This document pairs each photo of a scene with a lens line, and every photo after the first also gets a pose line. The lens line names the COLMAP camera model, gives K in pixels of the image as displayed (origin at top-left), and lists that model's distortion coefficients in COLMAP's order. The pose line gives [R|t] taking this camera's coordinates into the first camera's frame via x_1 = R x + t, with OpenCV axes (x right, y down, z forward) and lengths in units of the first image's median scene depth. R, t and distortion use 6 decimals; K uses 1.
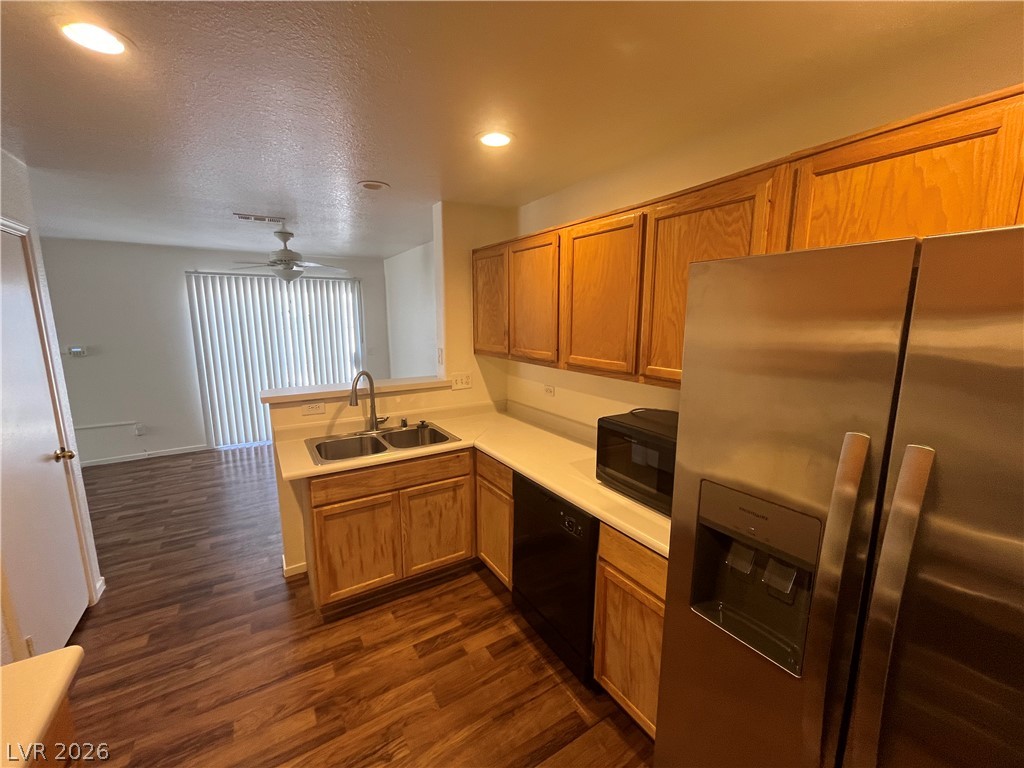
lens RADIAL K [[416.7, 0, 509.5], [0, 416.7, 384.9], [0, 0, 1]] dist [-0.001735, -0.000003]
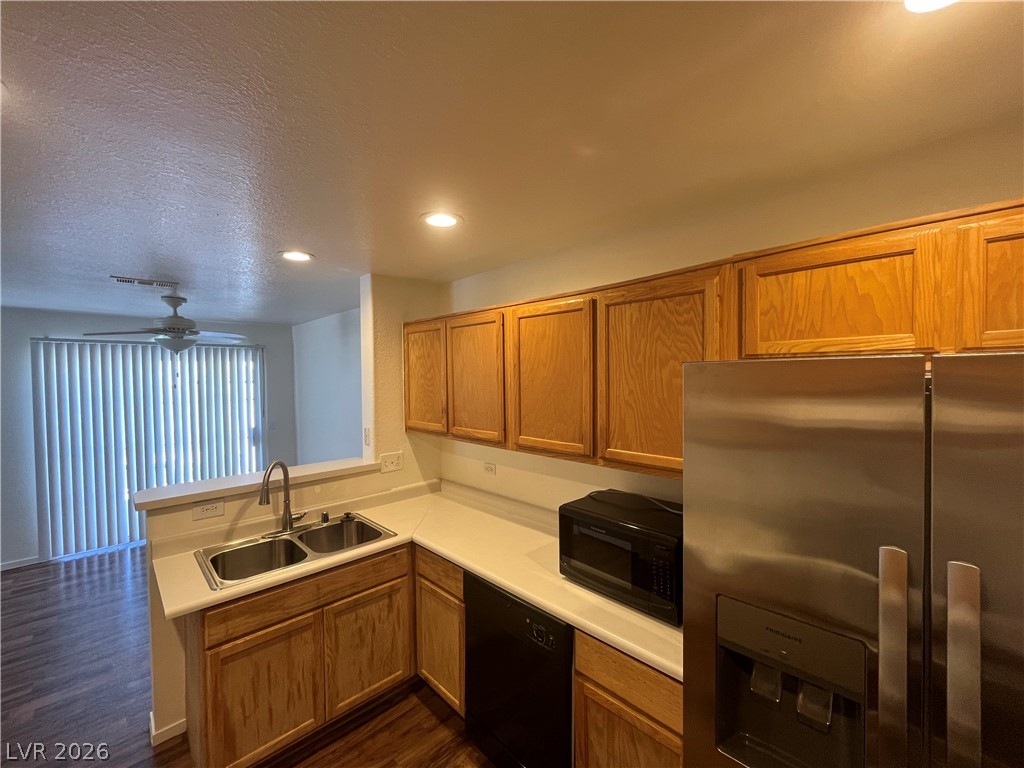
lens RADIAL K [[416.7, 0, 509.5], [0, 416.7, 384.9], [0, 0, 1]] dist [-0.001735, -0.000003]
pose [[0.977062, -0.015672, 0.212377, -0.075930], [0.045989, 0.989284, -0.138575, -0.054130], [-0.207930, 0.145163, 0.967312, 0.065278]]
